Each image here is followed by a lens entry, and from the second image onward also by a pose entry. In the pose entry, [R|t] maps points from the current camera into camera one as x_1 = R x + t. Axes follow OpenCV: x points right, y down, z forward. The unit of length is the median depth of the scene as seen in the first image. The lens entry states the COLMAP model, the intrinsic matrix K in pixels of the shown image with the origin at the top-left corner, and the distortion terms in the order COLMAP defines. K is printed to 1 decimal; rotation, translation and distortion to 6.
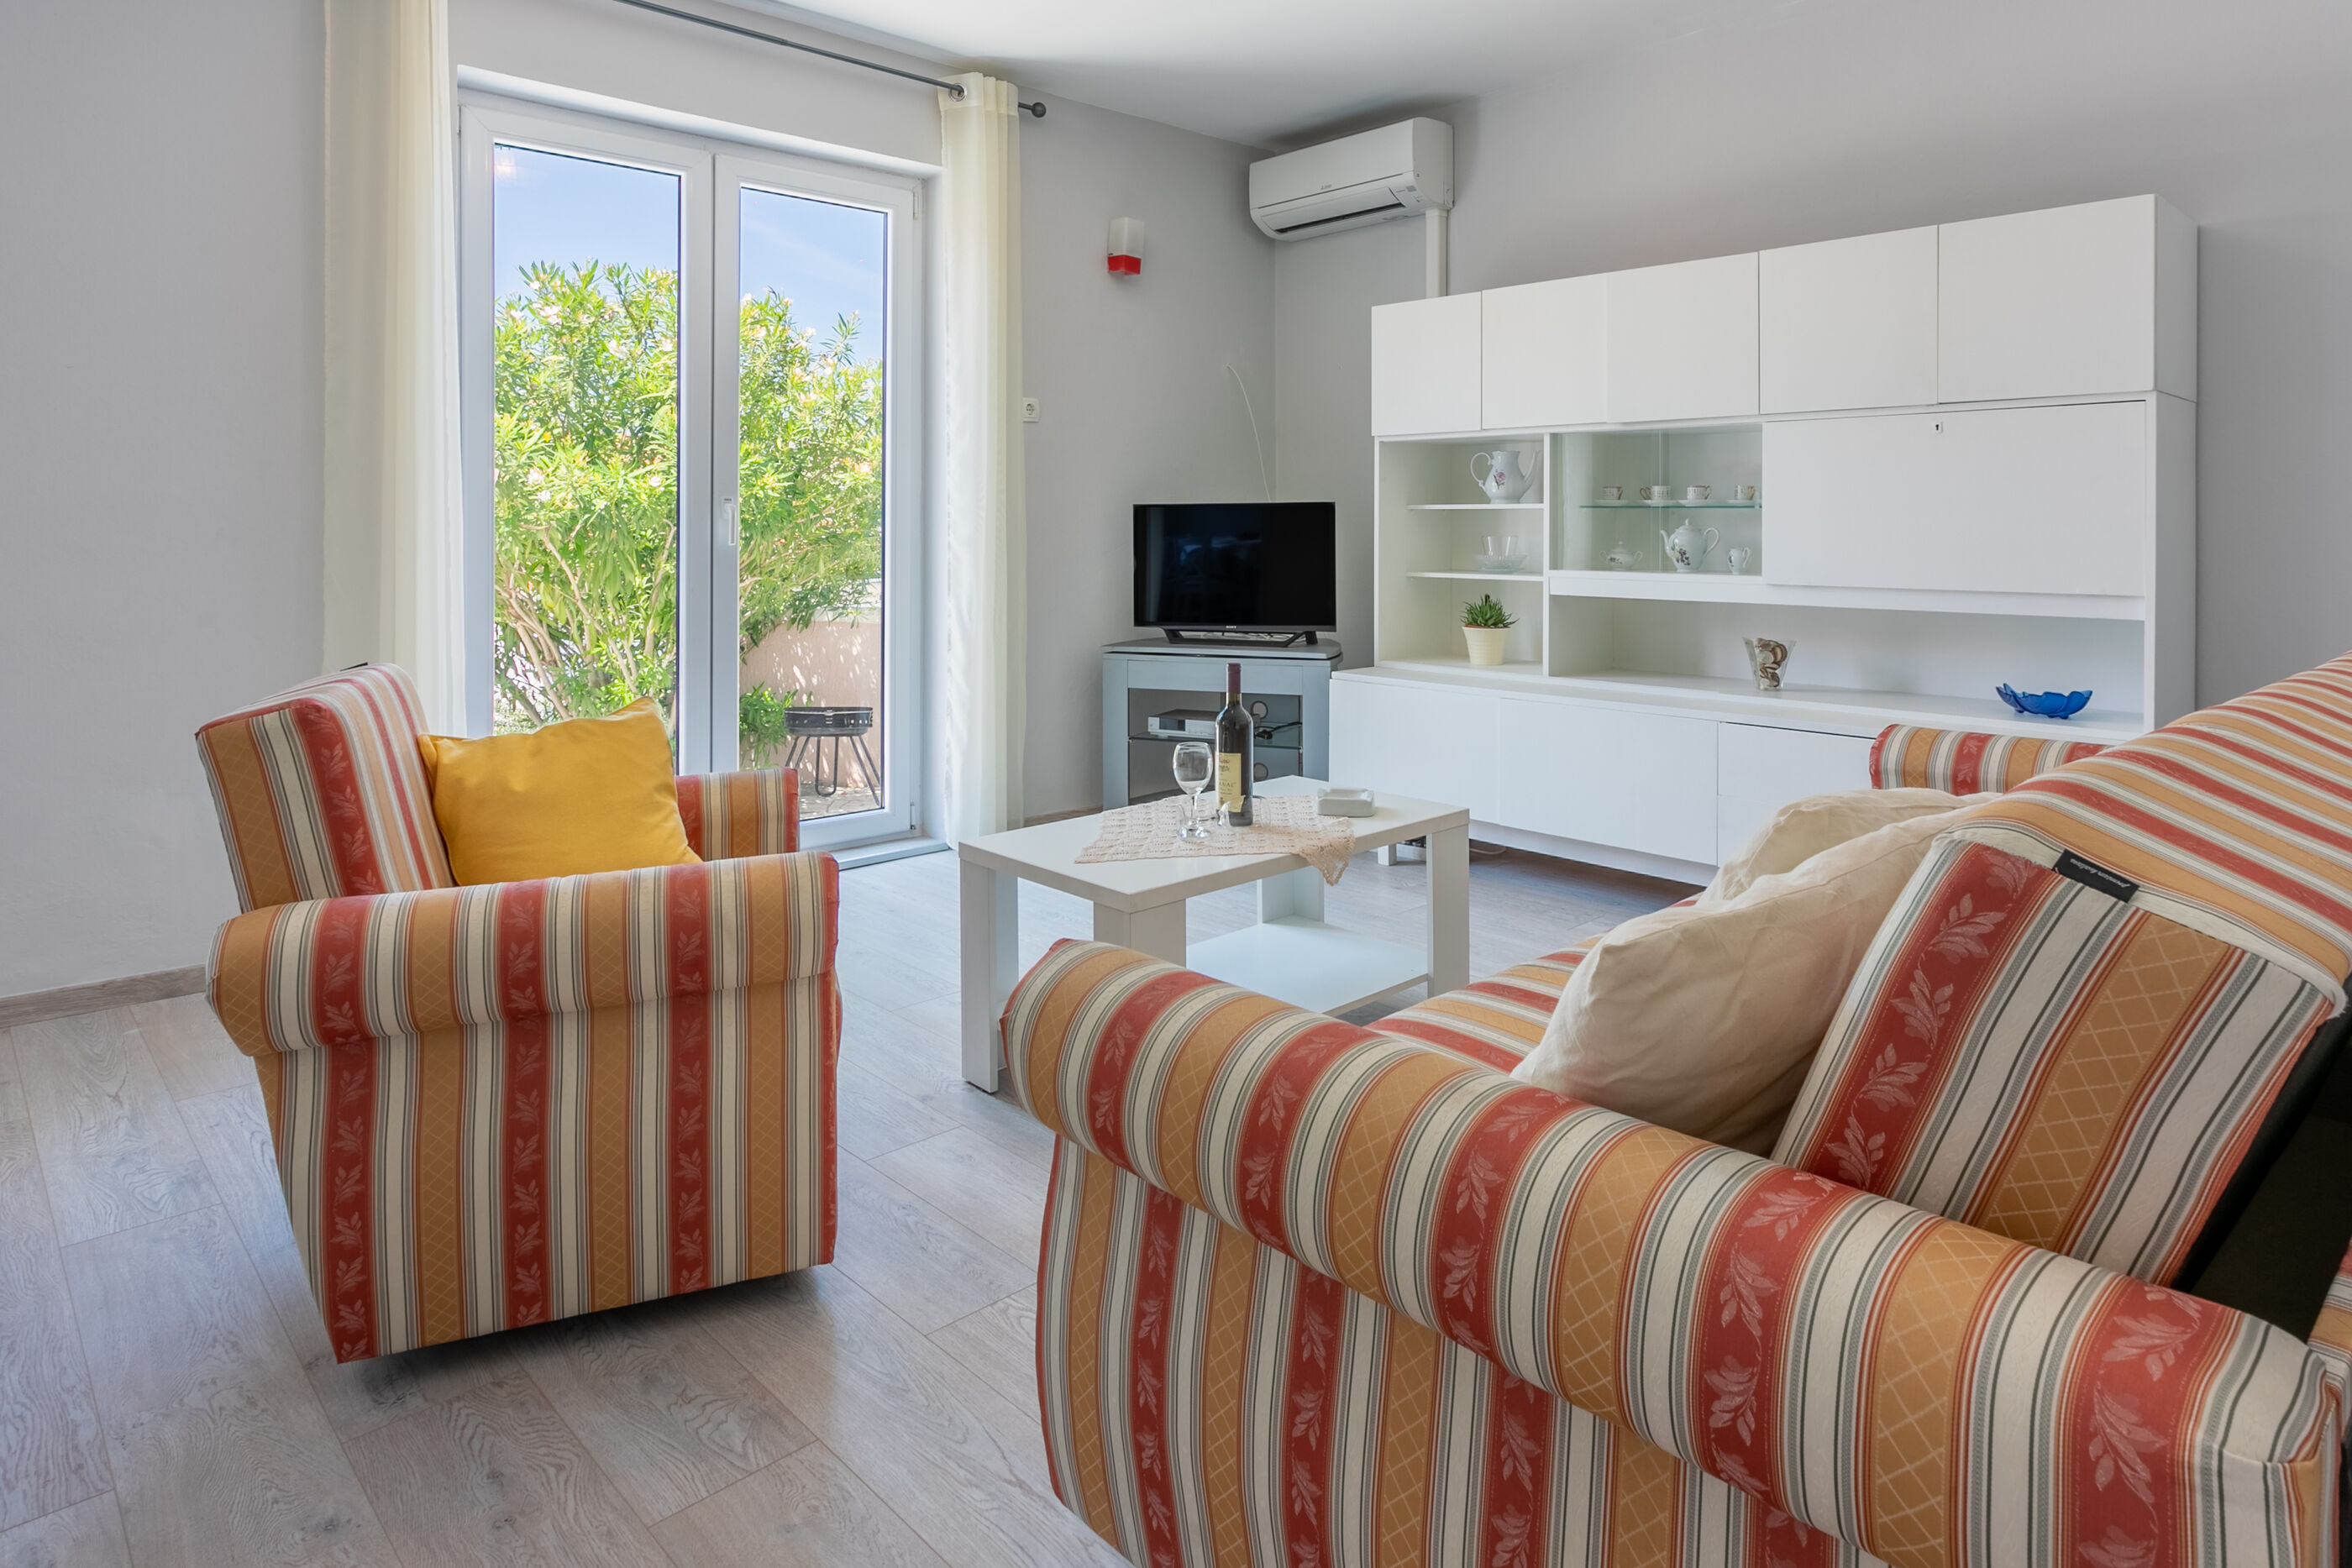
lens RADIAL K [[1360.3, 0, 1249.3], [0, 1360.3, 523.8], [0, 0, 1]] dist [0.001394, 0.000398]
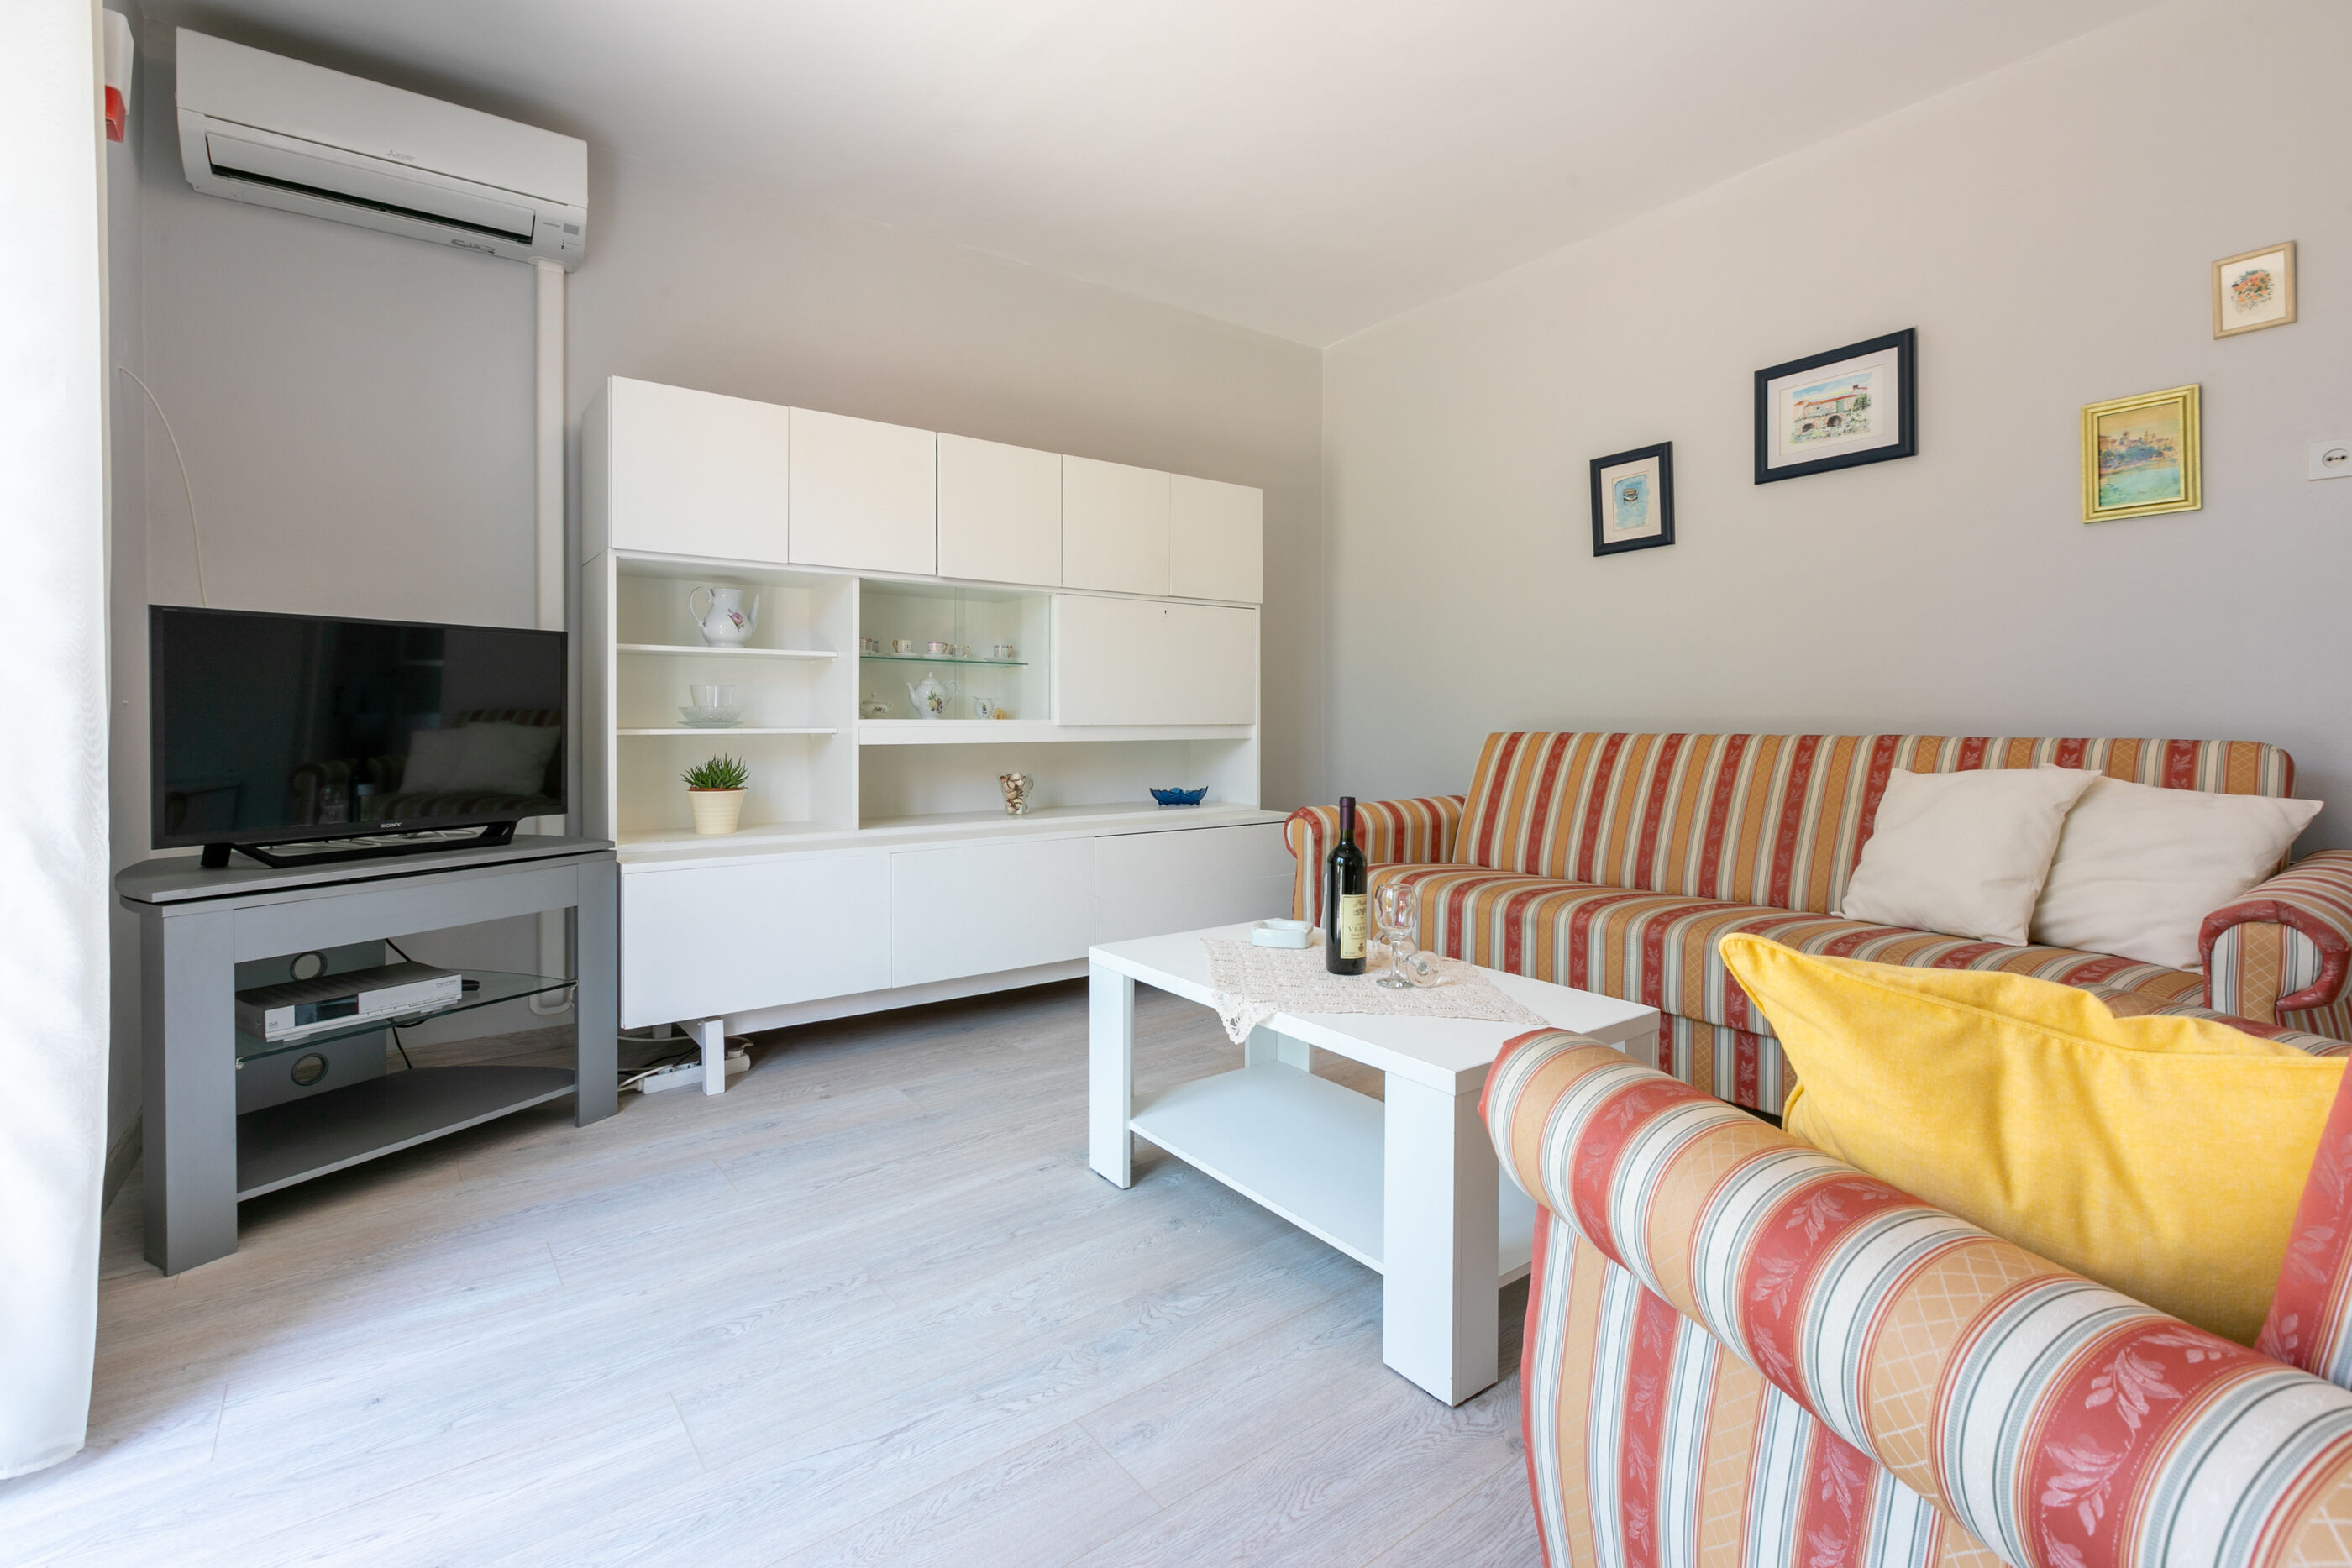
lens RADIAL K [[1065.8, 0, 1158.9], [0, 1065.8, 706.4], [0, 0, 1]] dist [0.002895, -0.002519]
pose [[0.142280, 0.011214, 0.989763, -0.465339], [0.000142, 0.999936, -0.011350, 0.031705], [-0.989826, 0.001756, 0.142269, 0.643760]]
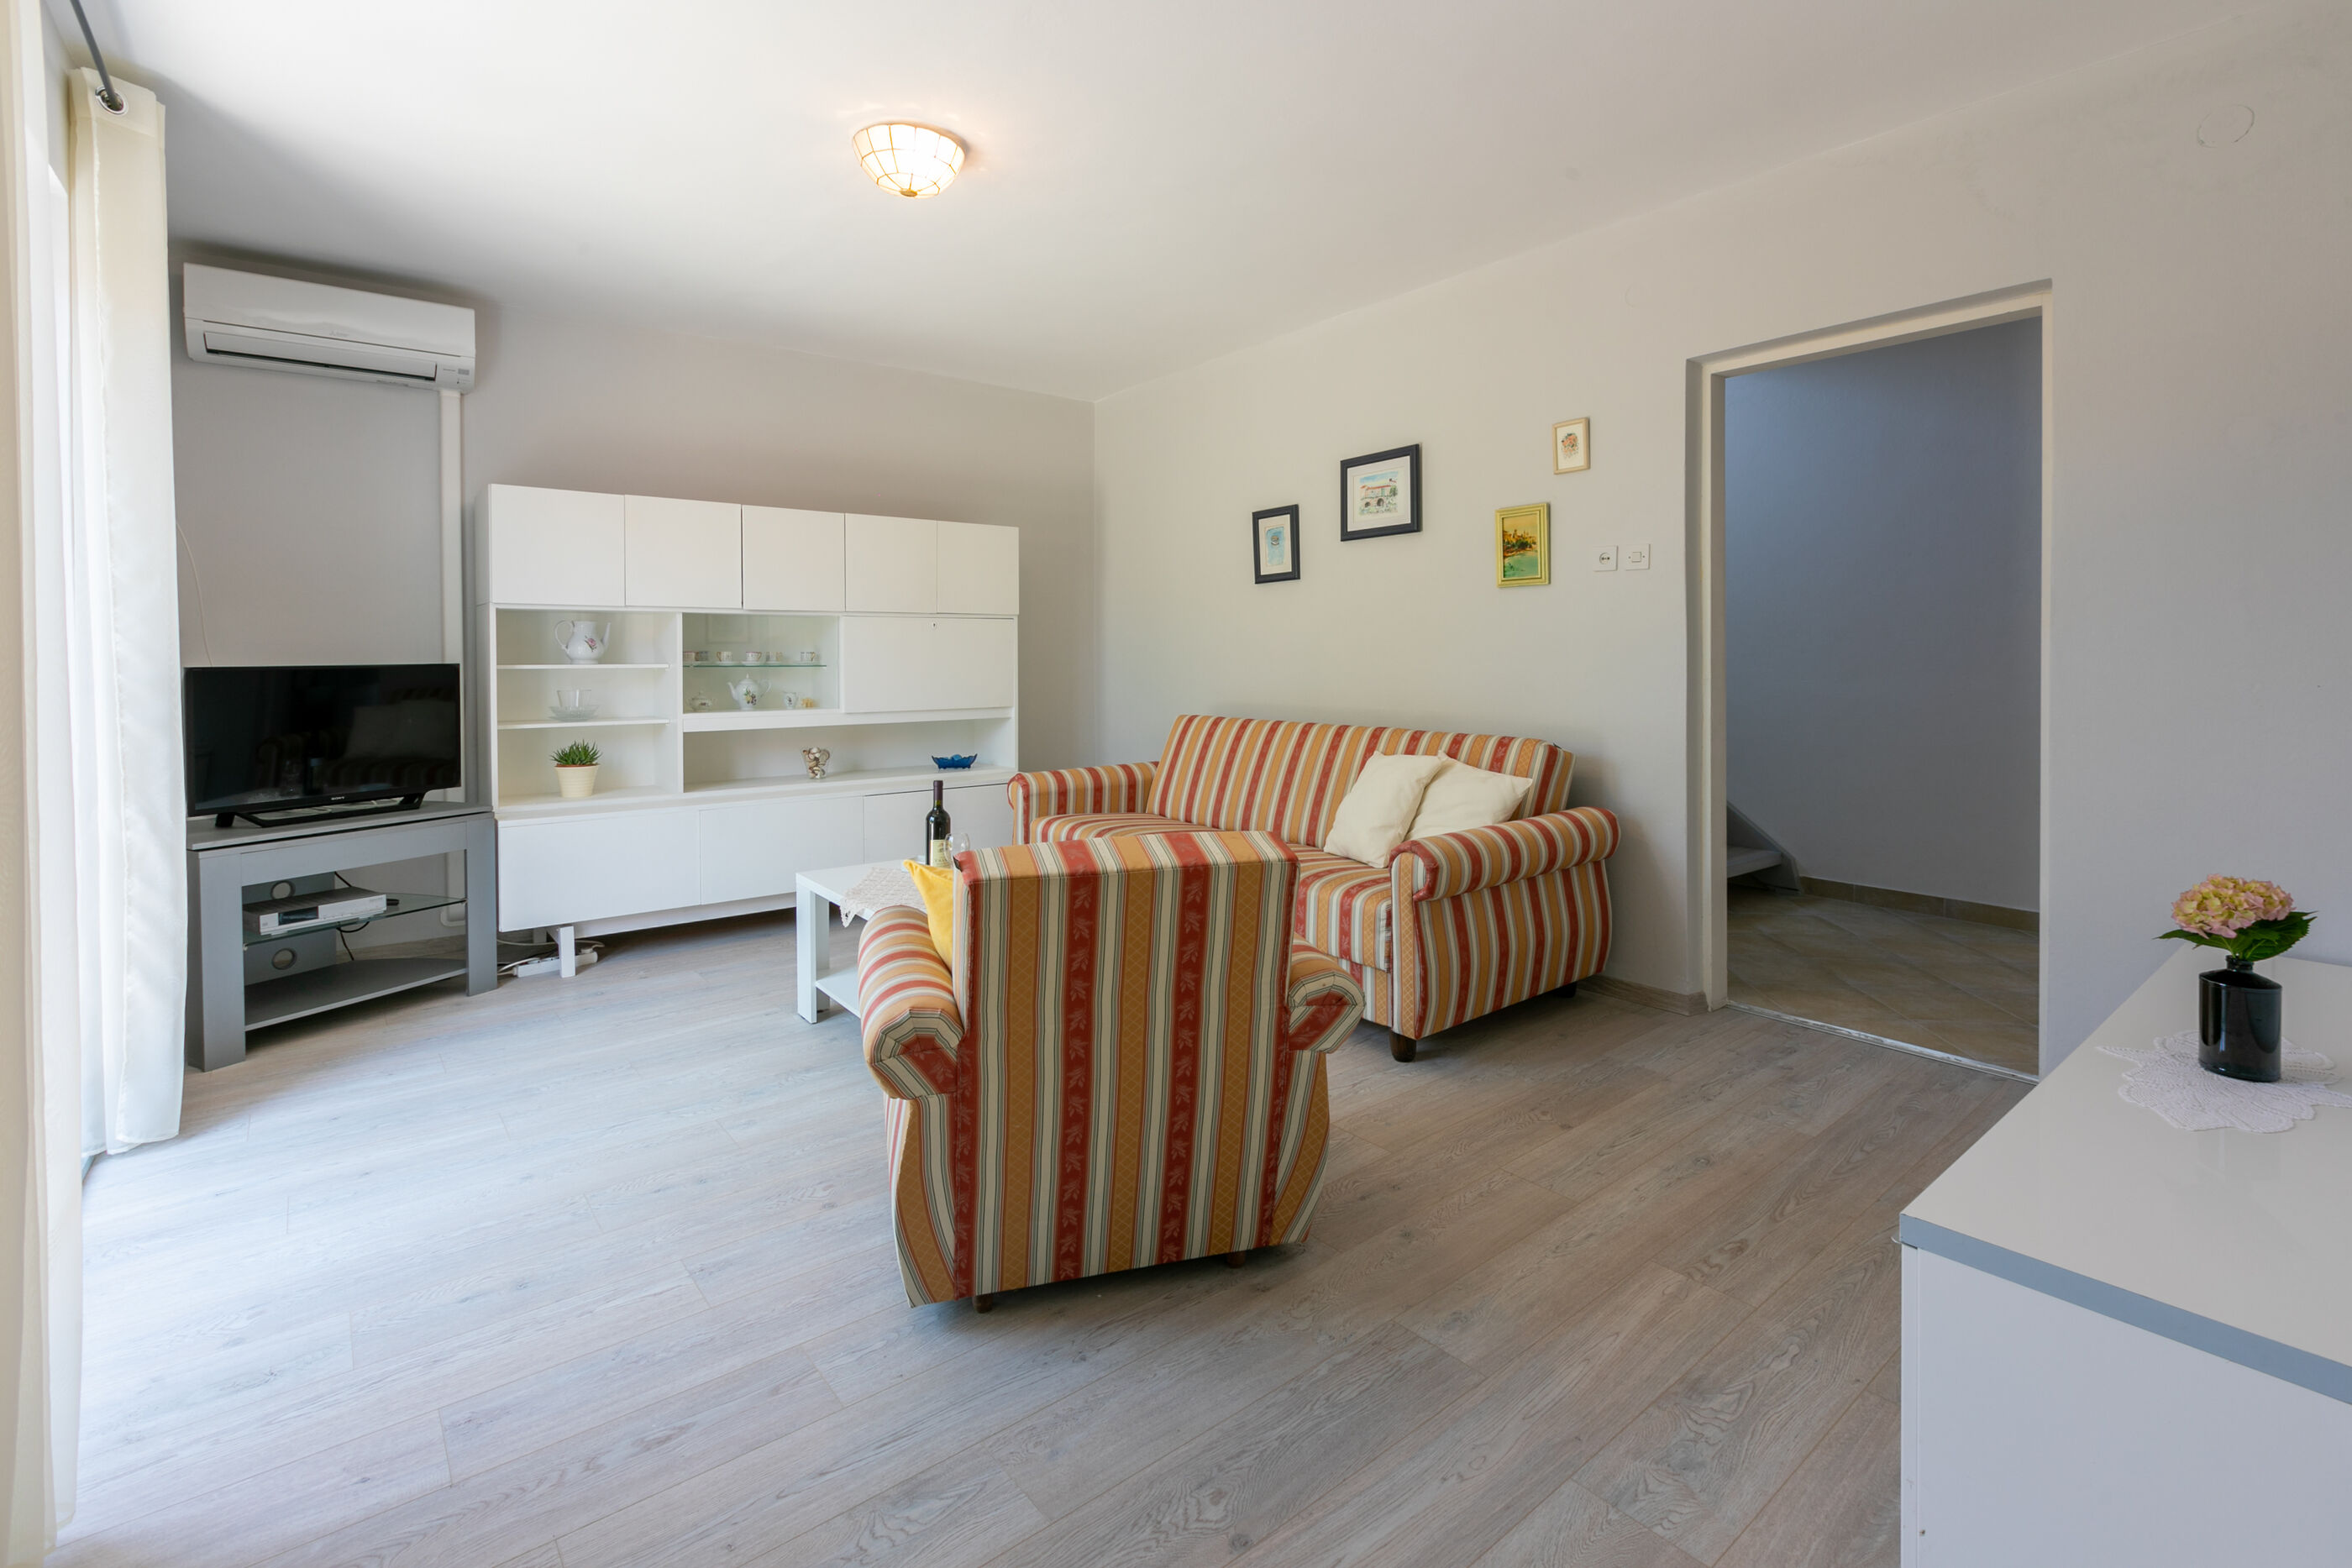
lens RADIAL K [[1065.8, 0, 1166.5], [0, 1065.8, 661.2], [0, 0, 1]] dist [0.002895, -0.002519]
pose [[0.104155, -0.005478, 0.994546, -0.726608], [0.000584, 0.999985, 0.005447, -0.021857], [-0.994561, 0.000013, 0.104157, 0.393827]]
